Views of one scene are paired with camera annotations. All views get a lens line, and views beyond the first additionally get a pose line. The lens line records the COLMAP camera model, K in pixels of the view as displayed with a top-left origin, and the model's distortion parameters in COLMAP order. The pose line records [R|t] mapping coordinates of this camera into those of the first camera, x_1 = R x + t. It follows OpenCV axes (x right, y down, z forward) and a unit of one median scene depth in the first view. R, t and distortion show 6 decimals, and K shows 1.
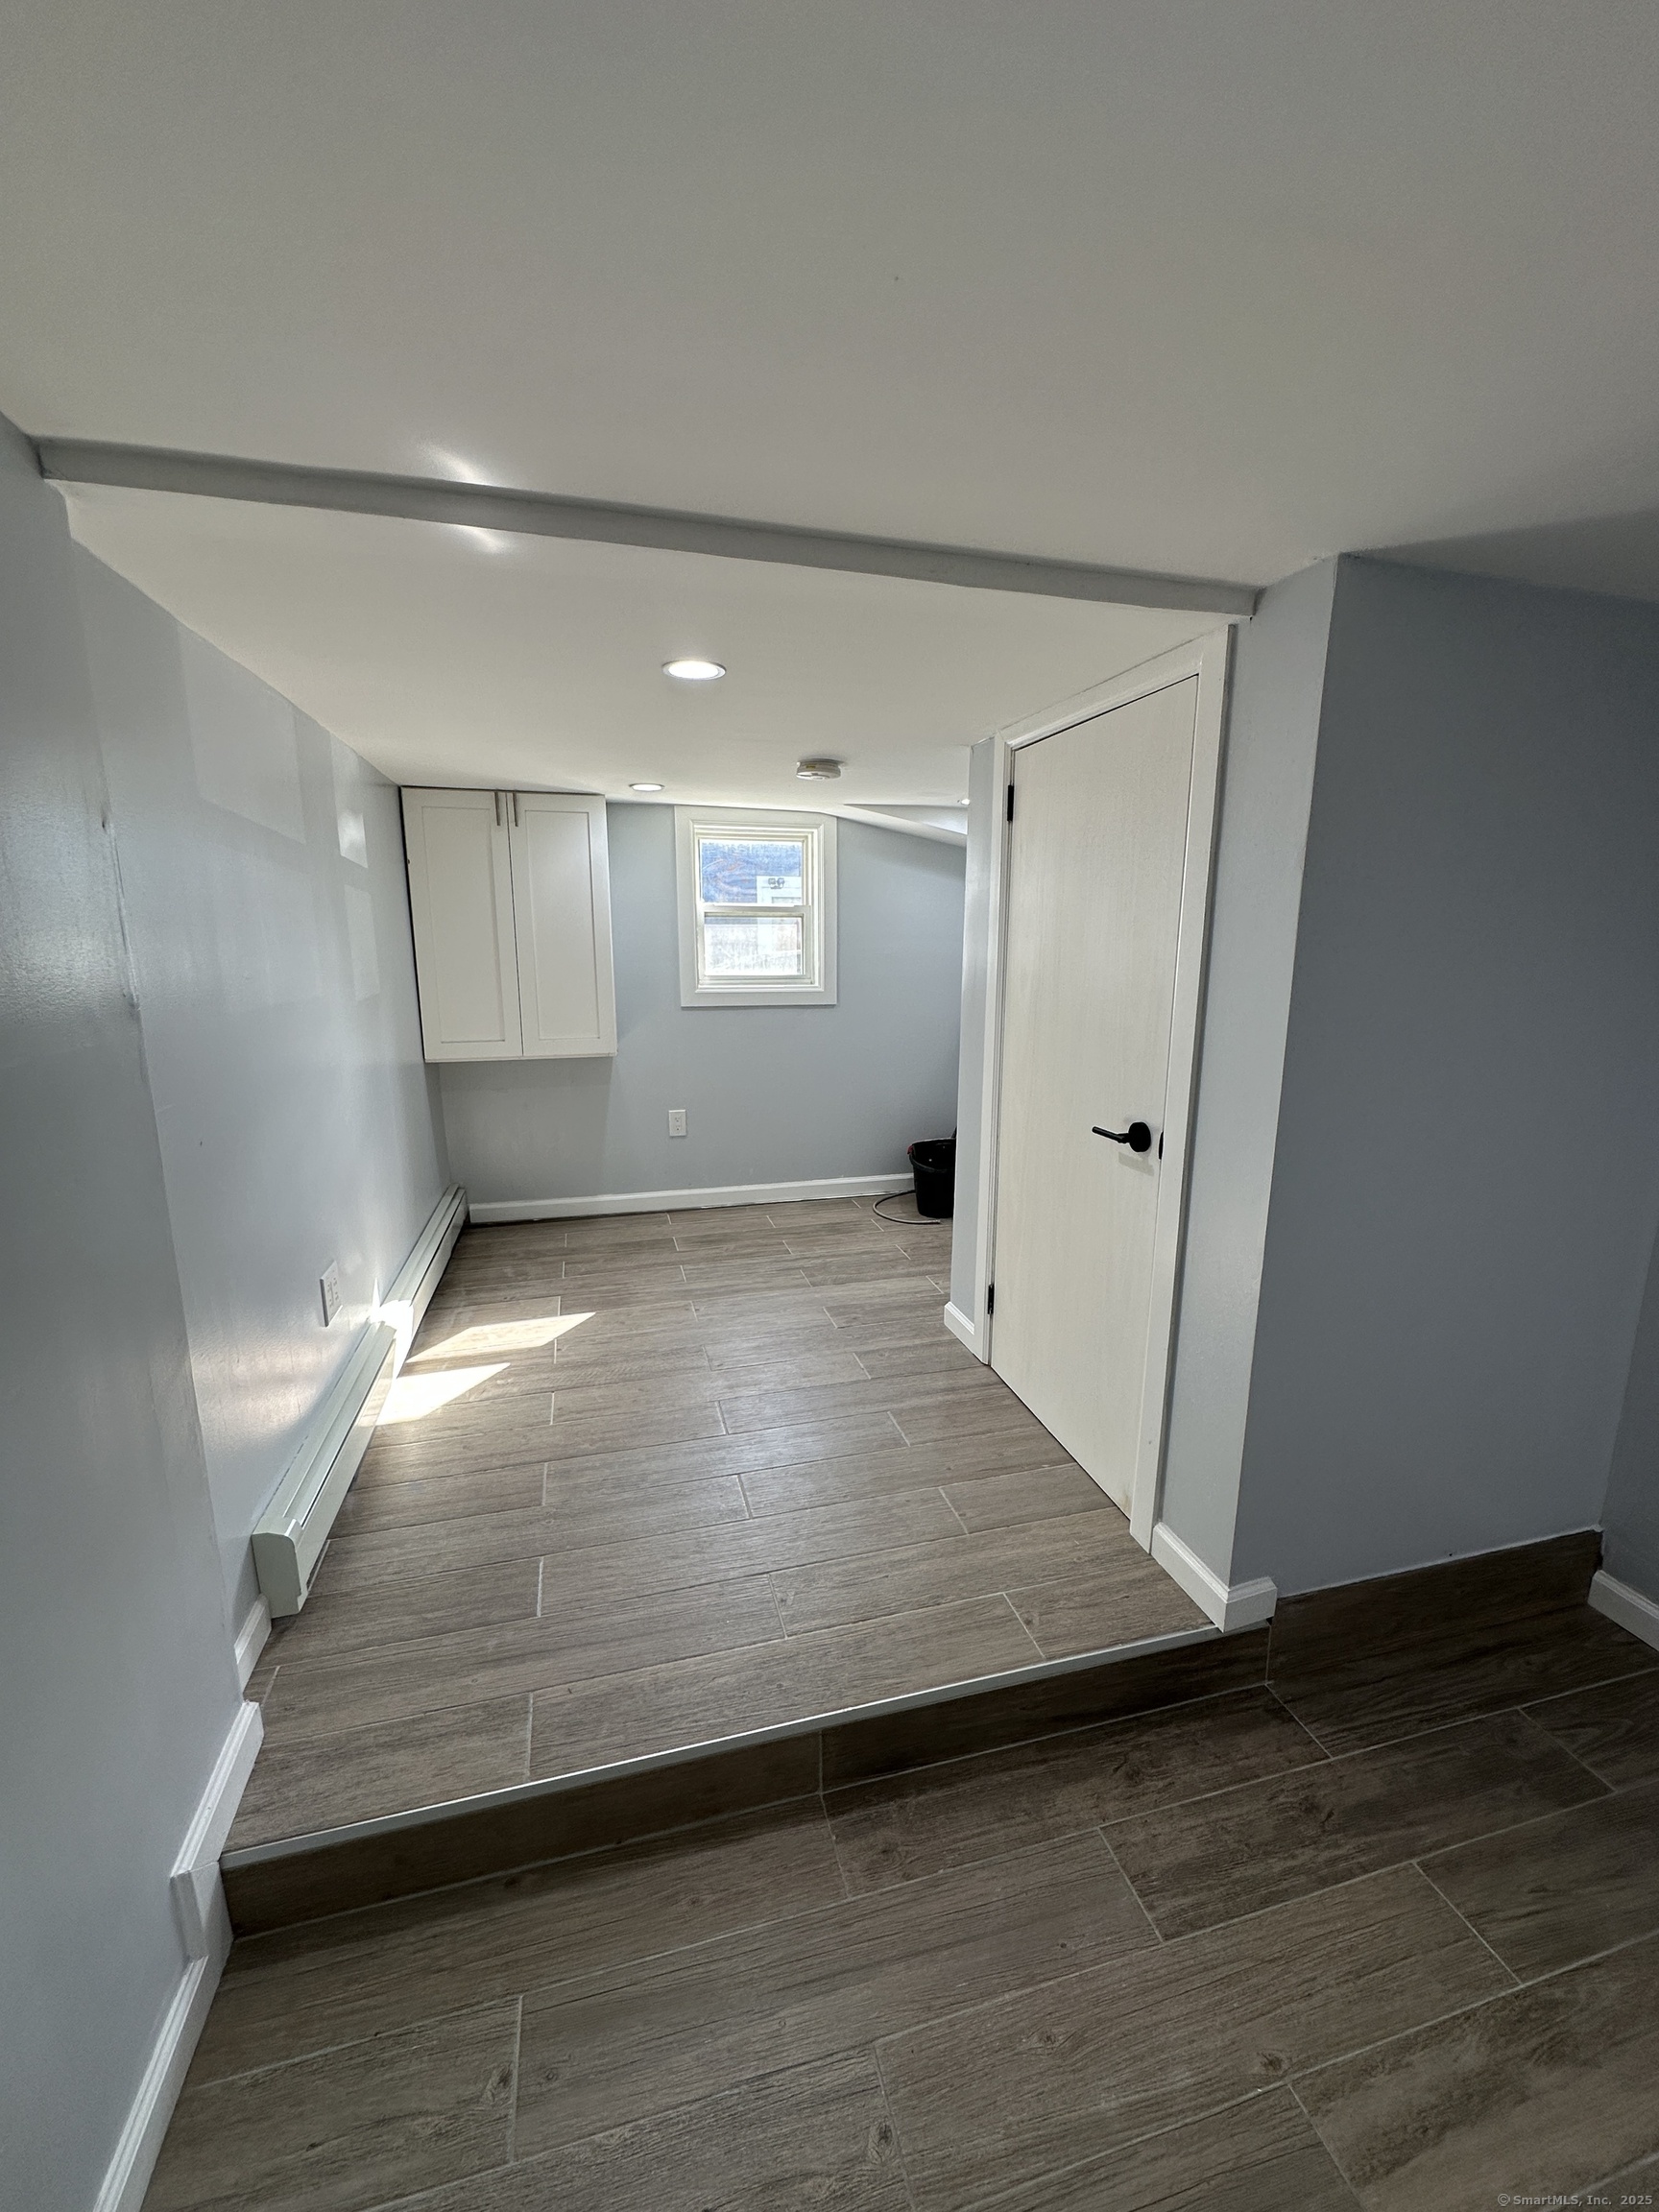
lens RADIAL K [[885.1, 0, 829.4], [0, 885.1, 1107.8], [0, 0, 1]] dist [-0.003012, 0.000417]
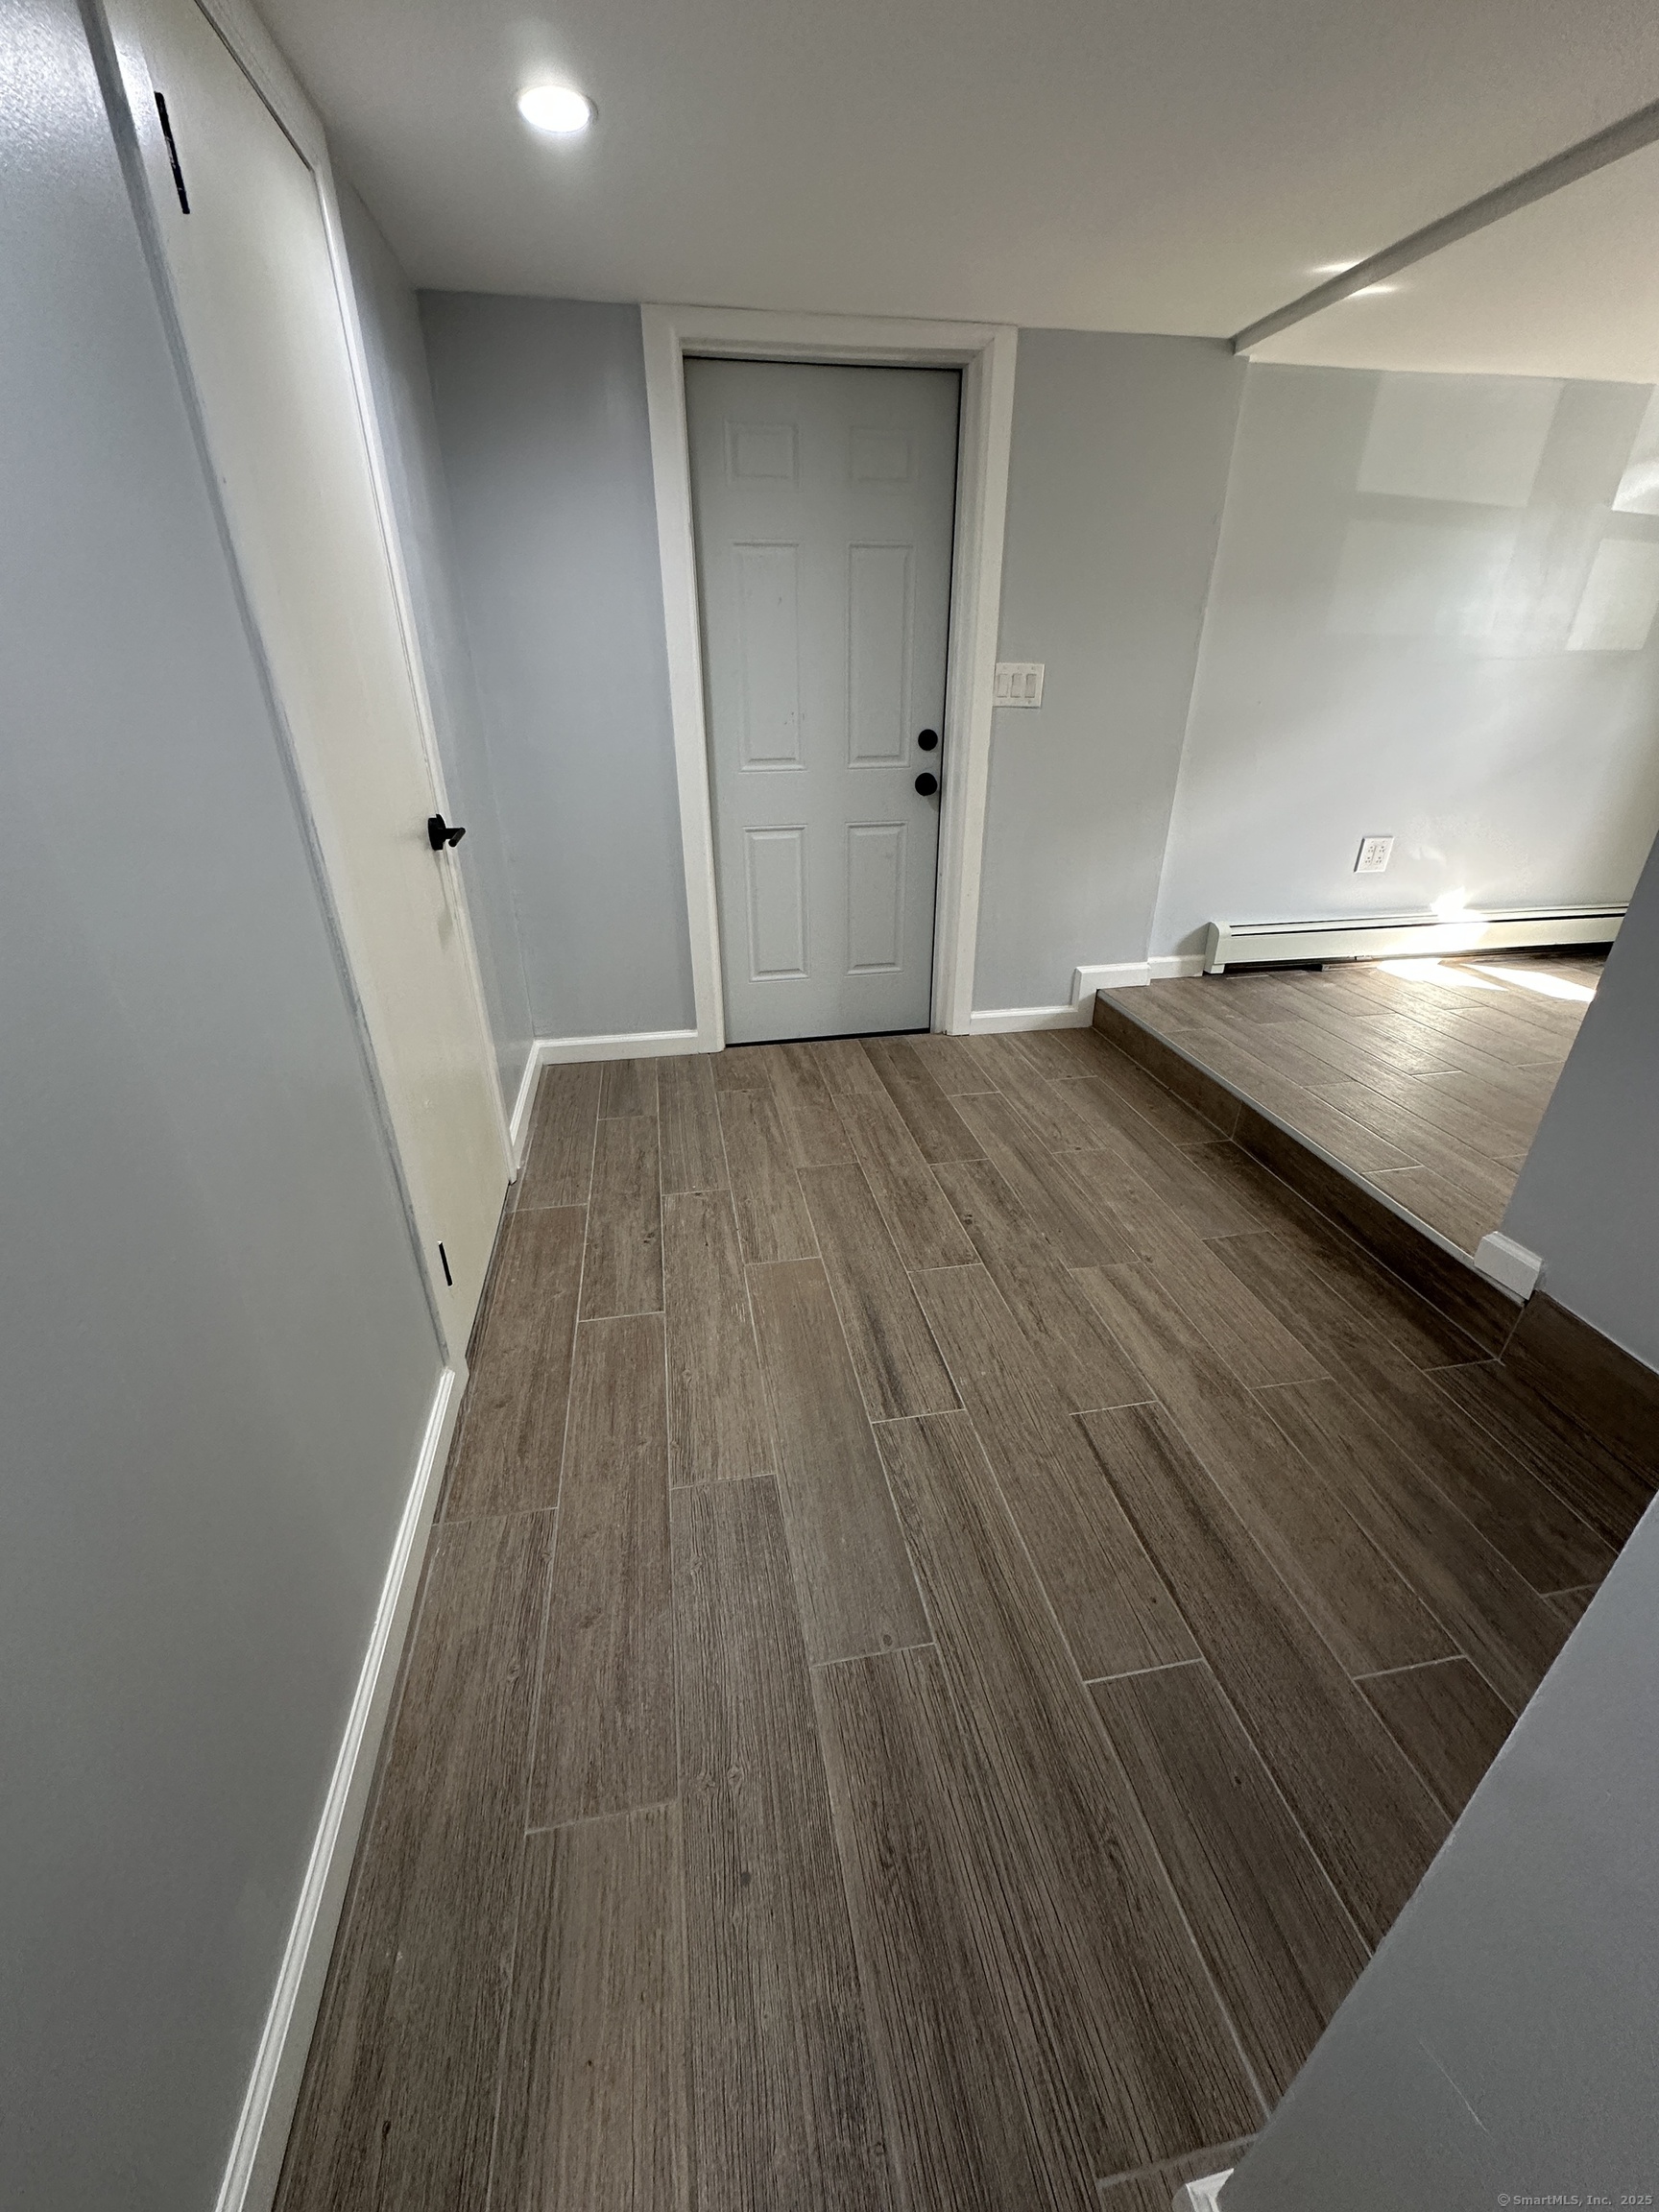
lens RADIAL K [[885.1, 0, 827.9], [0, 885.1, 1105.5], [0, 0, 1]] dist [-0.003012, 0.000417]
pose [[-0.079378, 0.445556, -0.891728, 1.559189], [-0.196310, 0.870046, 0.452197, 0.126350], [0.977324, 0.210950, 0.018405, 0.230109]]
